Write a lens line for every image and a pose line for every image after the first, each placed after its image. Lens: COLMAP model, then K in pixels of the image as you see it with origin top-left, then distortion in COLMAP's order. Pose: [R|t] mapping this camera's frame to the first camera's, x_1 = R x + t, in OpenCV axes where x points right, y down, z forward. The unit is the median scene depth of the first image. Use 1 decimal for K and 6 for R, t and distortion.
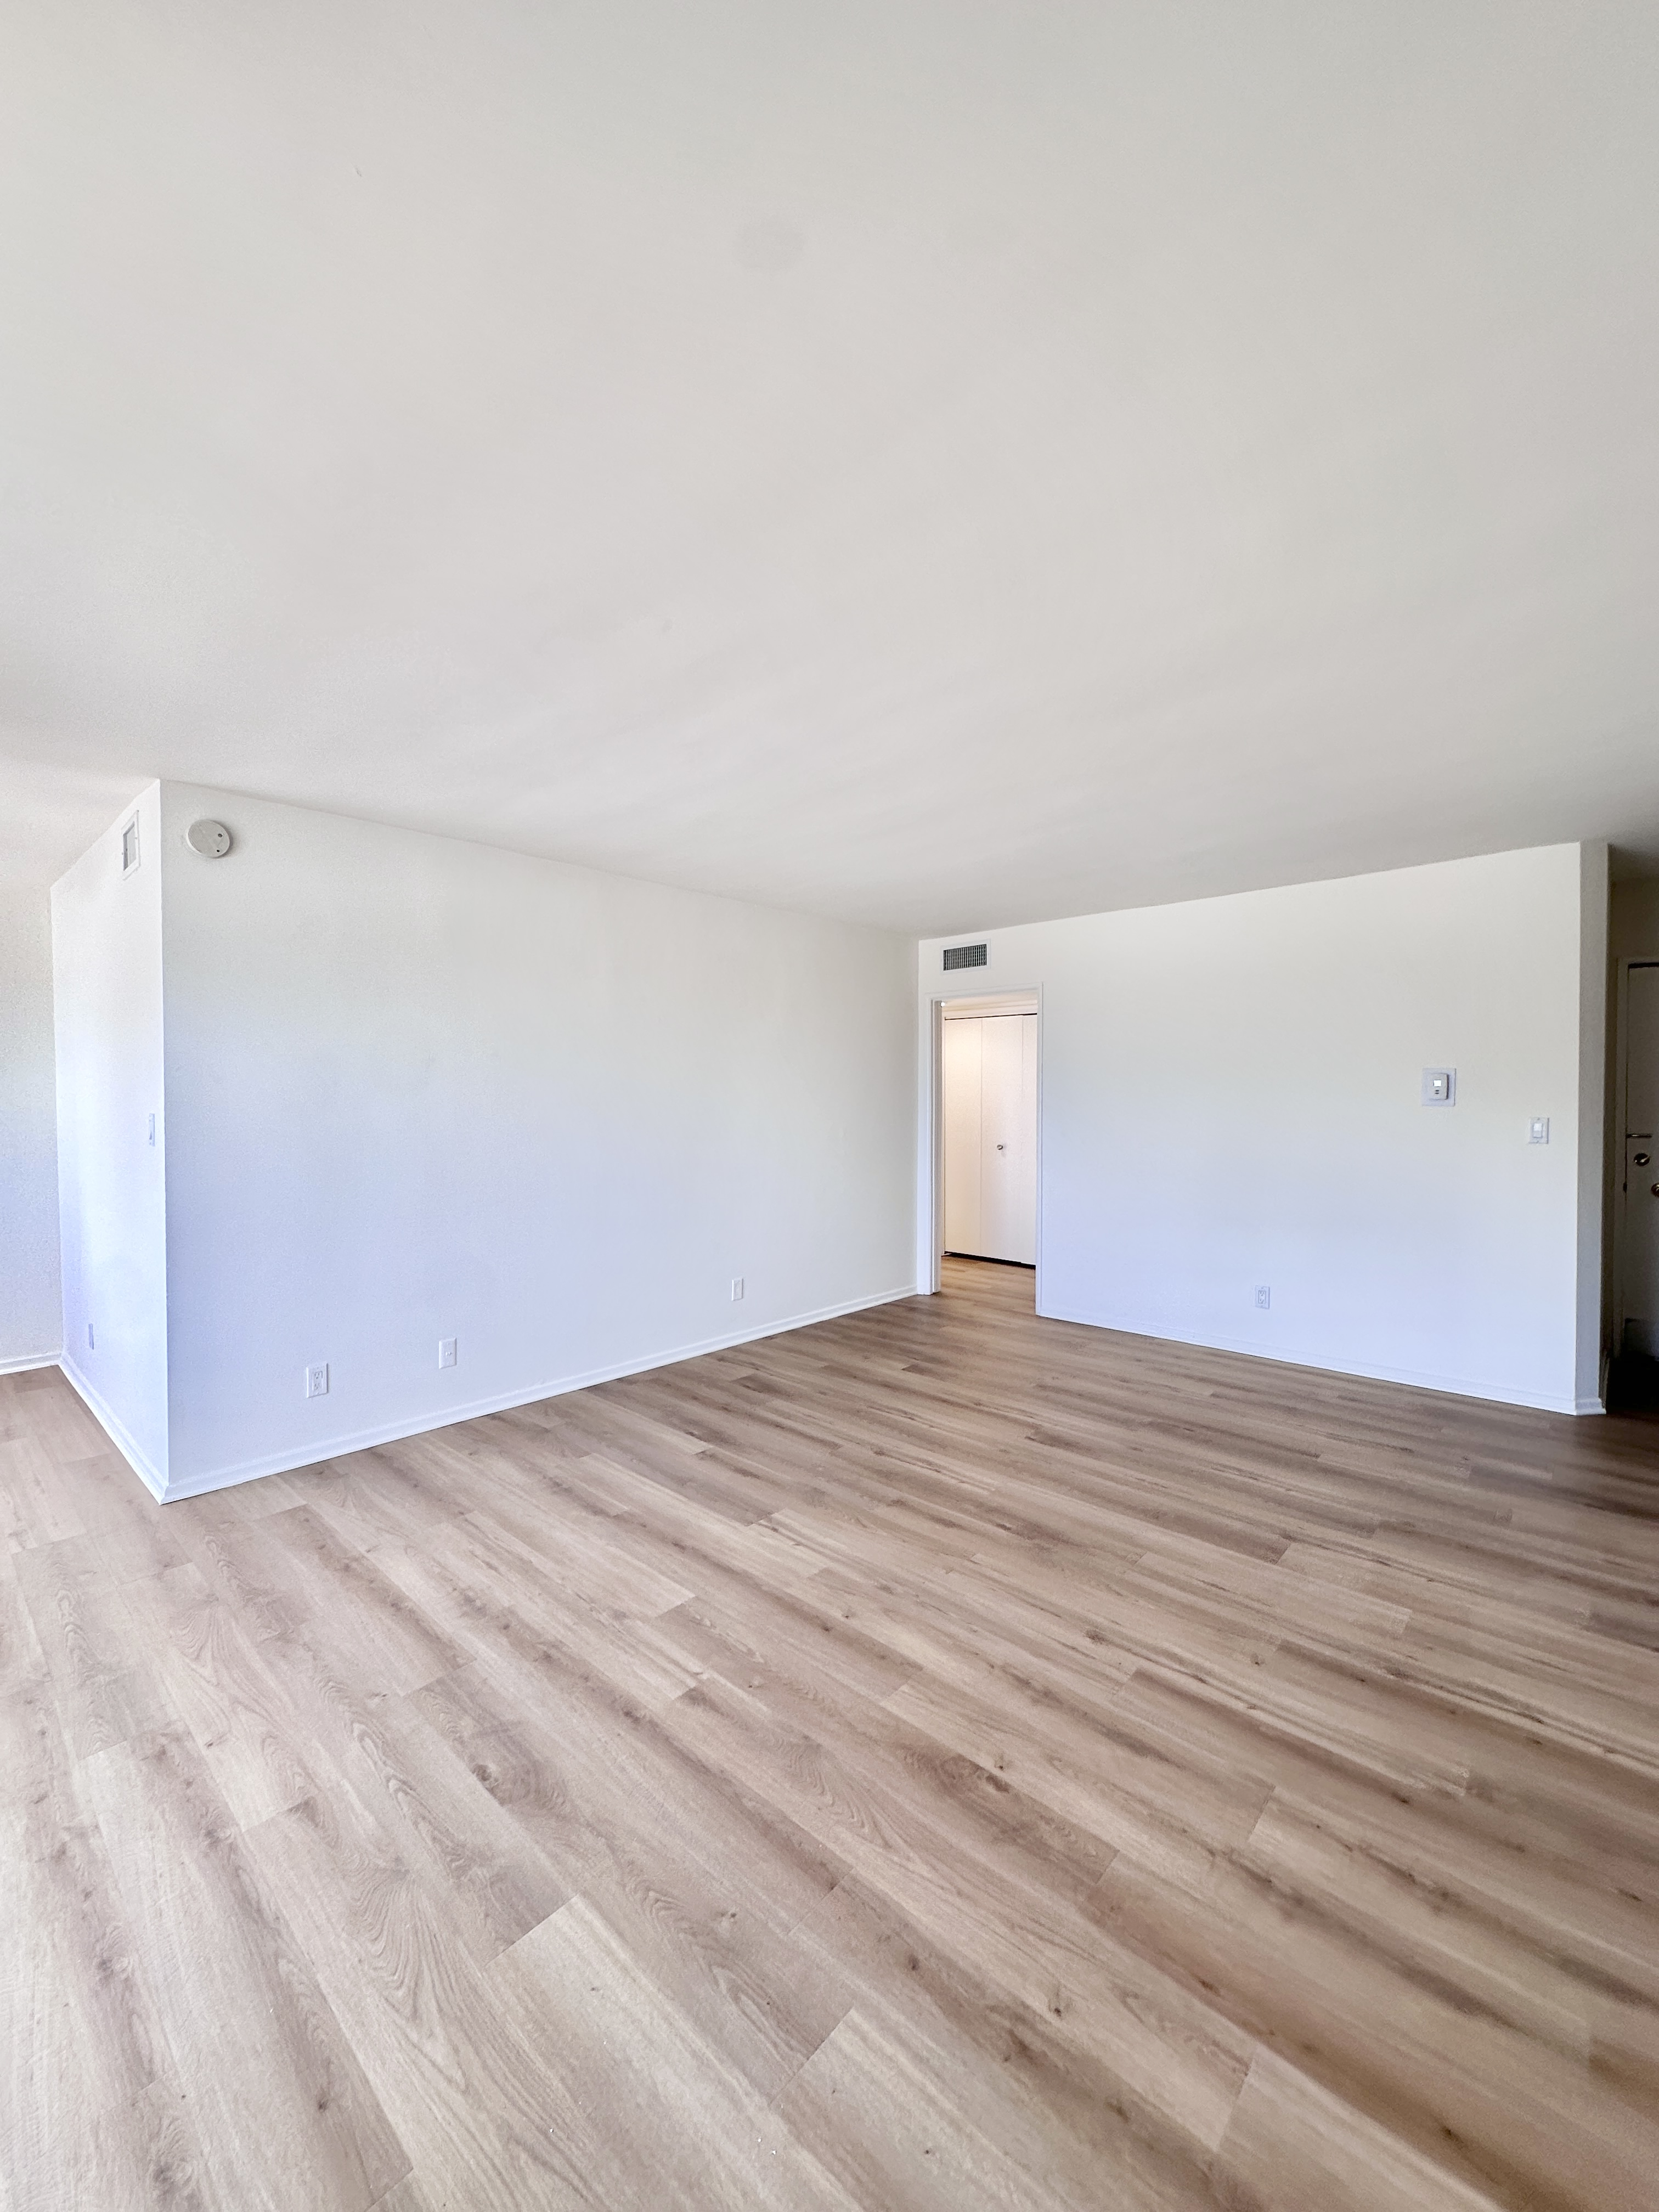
lens RADIAL K [[881.7, 0, 828.7], [0, 881.7, 1111.8], [0, 0, 1]] dist [-0.002095, -0.000044]
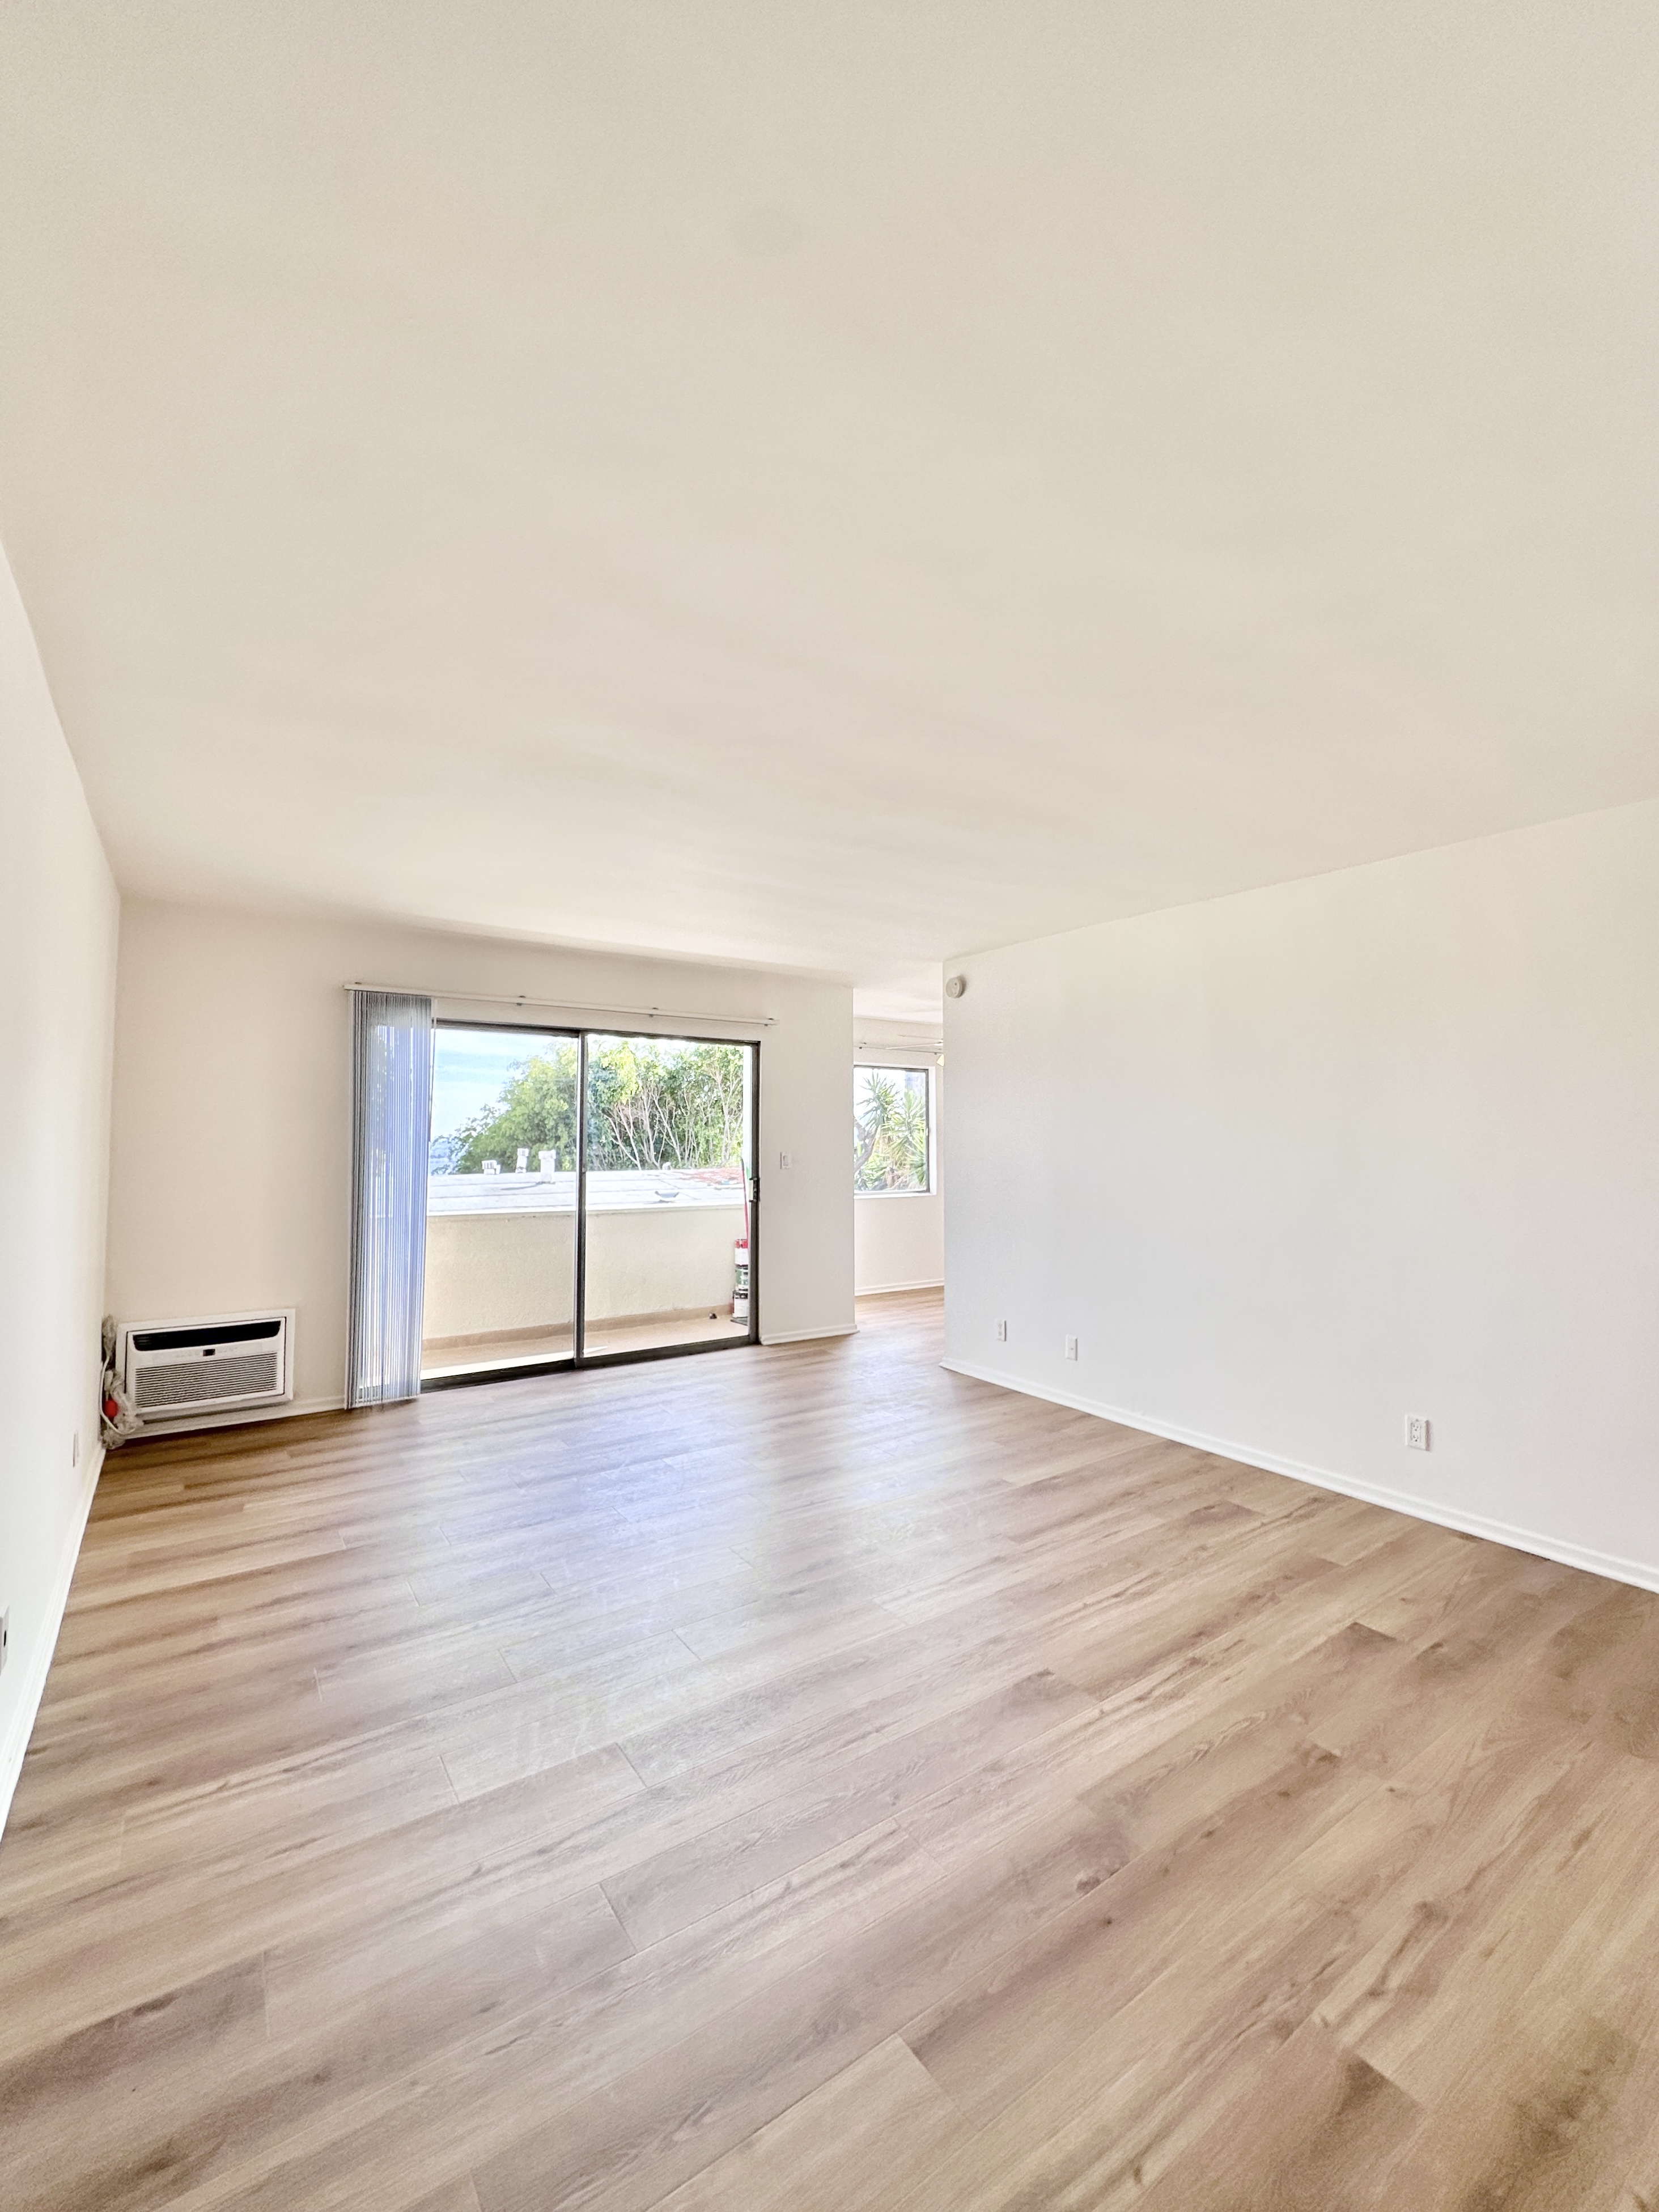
lens RADIAL K [[881.8, 0, 828.7], [0, 881.8, 1111.8], [0, 0, 1]] dist [-0.002095, -0.000044]
pose [[-0.209655, -0.026831, -0.977407, 0.789298], [-0.027578, 0.999388, -0.021519, -0.020046], [0.977387, 0.022443, -0.210266, 0.847607]]
